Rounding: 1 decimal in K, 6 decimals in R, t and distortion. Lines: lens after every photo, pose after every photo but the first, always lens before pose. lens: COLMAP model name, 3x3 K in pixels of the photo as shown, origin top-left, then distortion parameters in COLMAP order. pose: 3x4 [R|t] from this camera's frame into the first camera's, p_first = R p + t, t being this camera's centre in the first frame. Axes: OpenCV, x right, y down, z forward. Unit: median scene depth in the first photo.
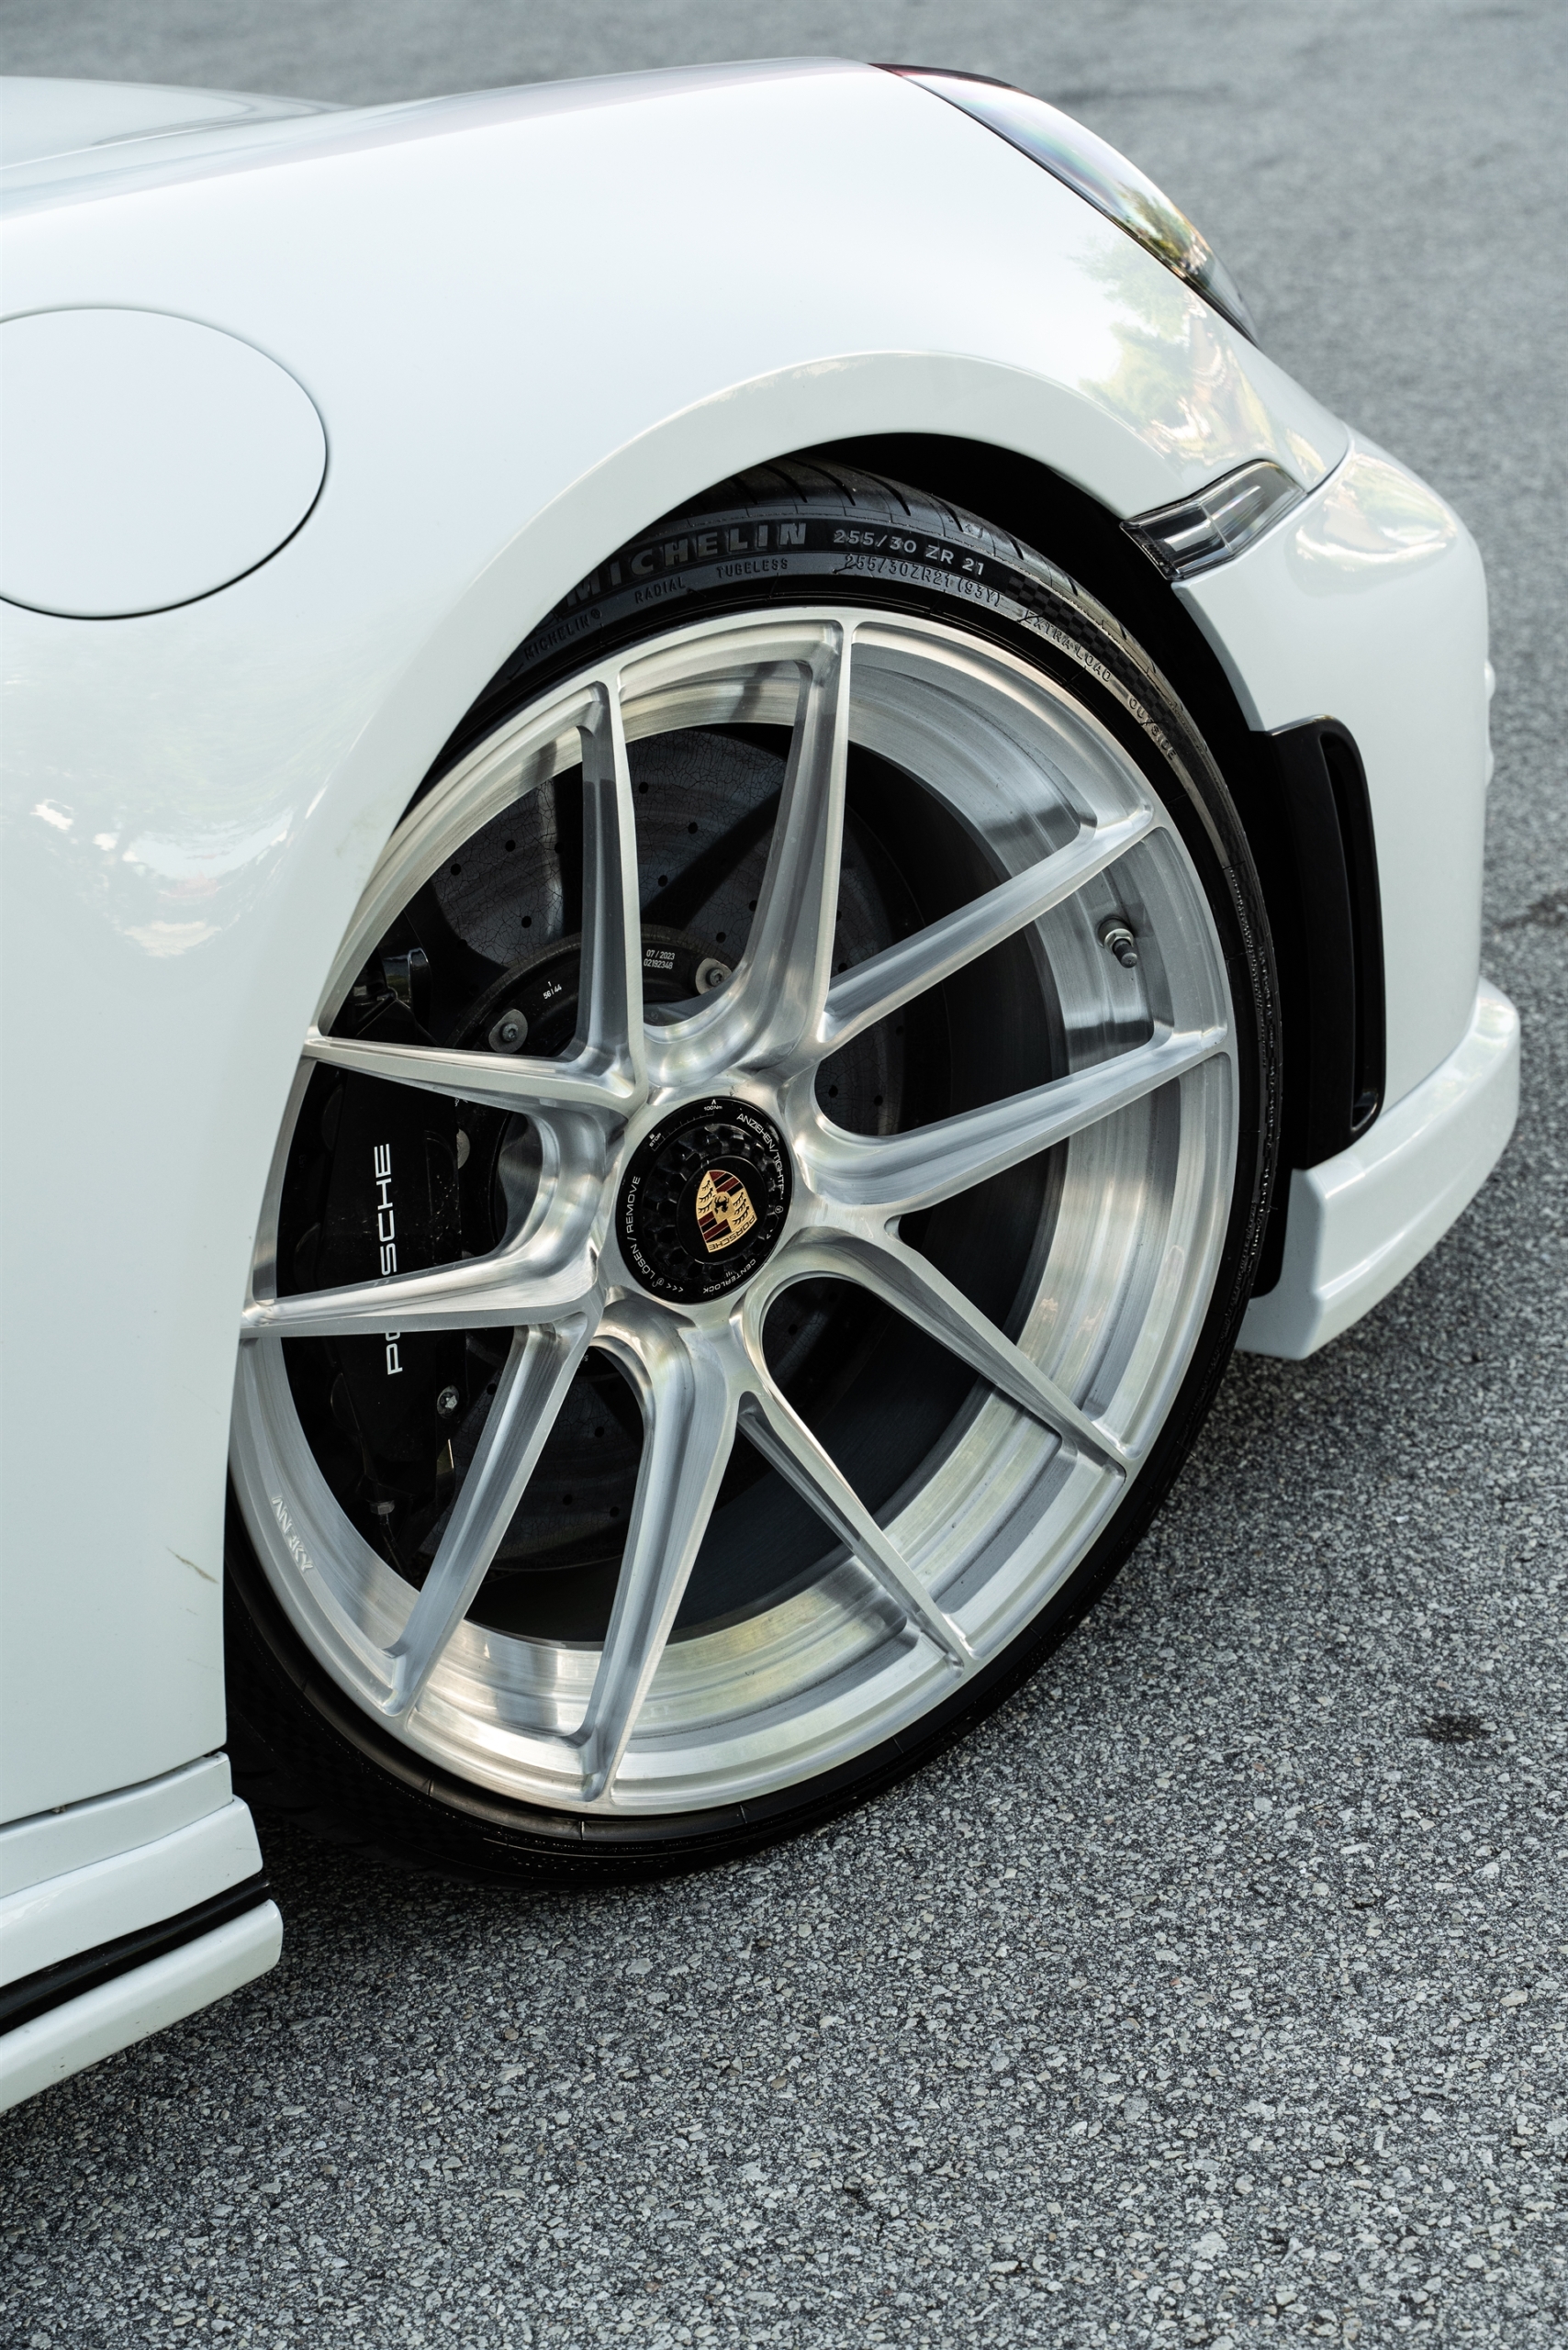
lens RADIAL K [[5043.0, 0, 784.0], [0, 5043.0, 1175.0], [0, 0, 1]] dist [-0.043188, 0.180851]
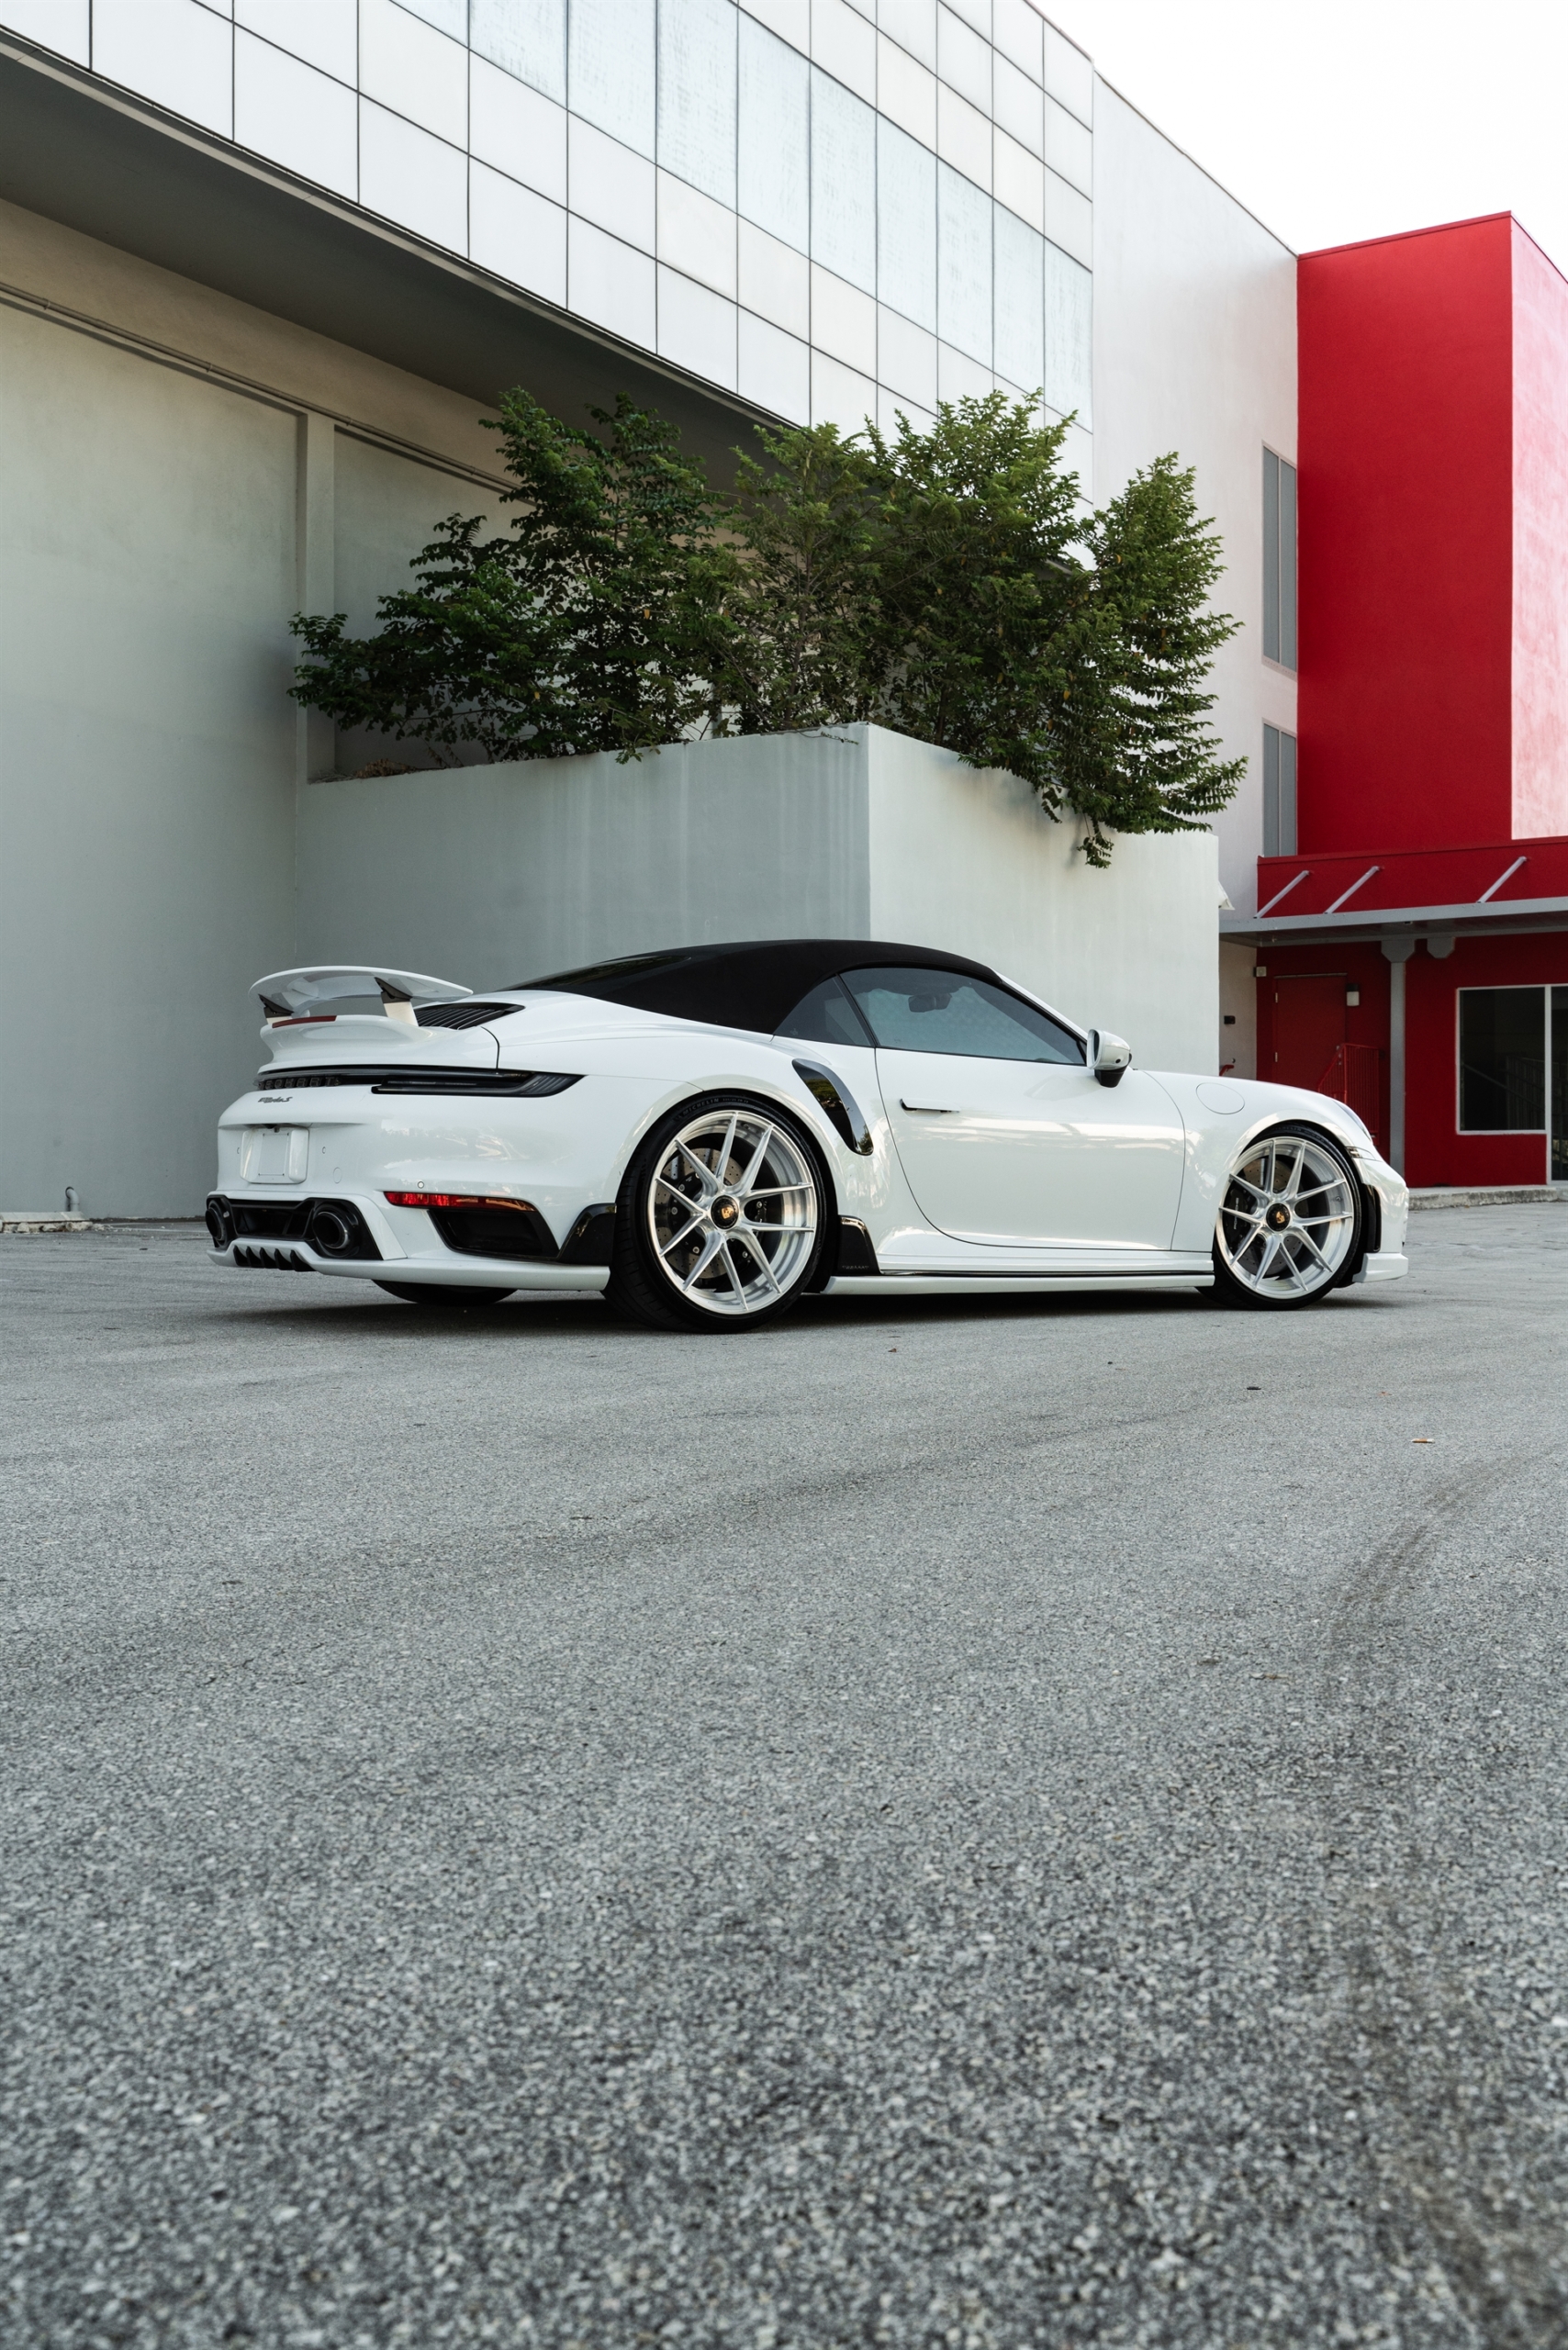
lens RADIAL K [[2546.6, 0, 784.0], [0, 2546.6, 1175.0], [0, 0, 1]] dist [-0.012880, -0.008620]
pose [[0.966491, 0.099423, -0.236666, 0.173595], [-0.178236, 0.923395, -0.339961, 1.445920], [0.184736, 0.370752, 0.910173, -2.770218]]
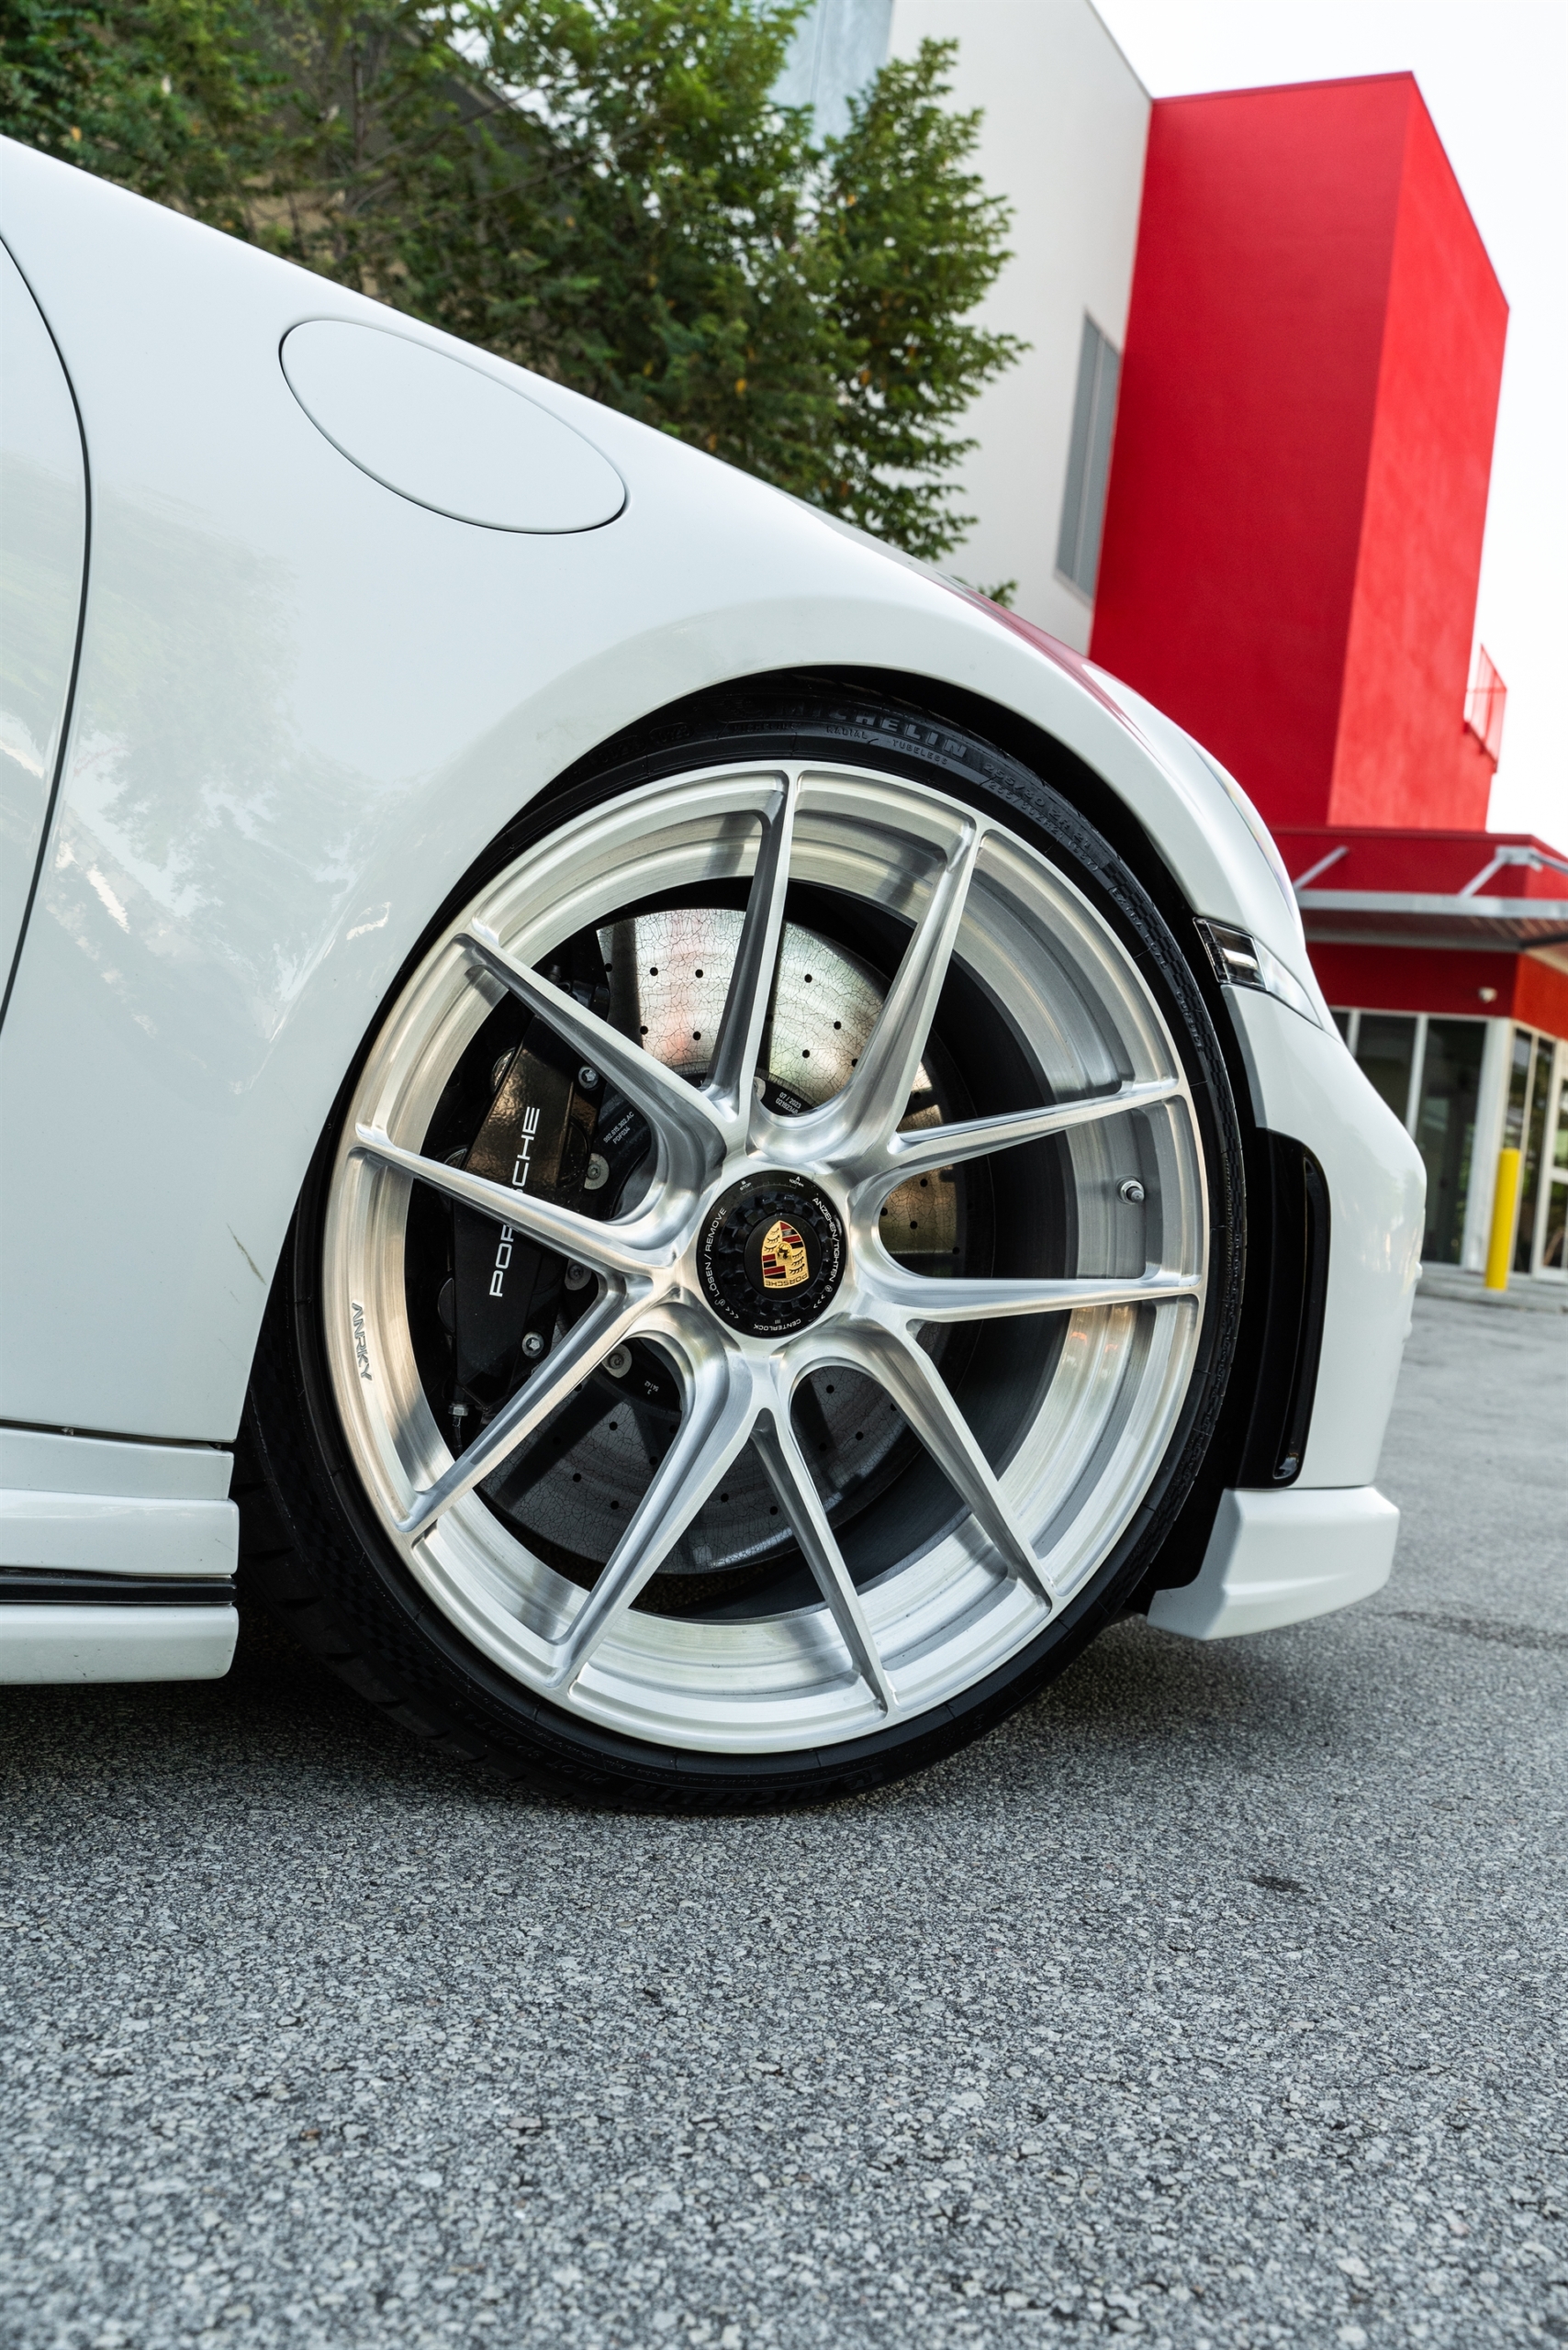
lens RADIAL K [[2347.1, 0, 784.0], [0, 2347.1, 1175.0], [0, 0, 1]] dist [-0.018029, -0.026203]
pose [[0.965914, 0.213760, -0.146003, 0.072897], [-0.253297, 0.896798, -0.362758, 0.211512], [0.053392, 0.387375, 0.920375, 0.467644]]
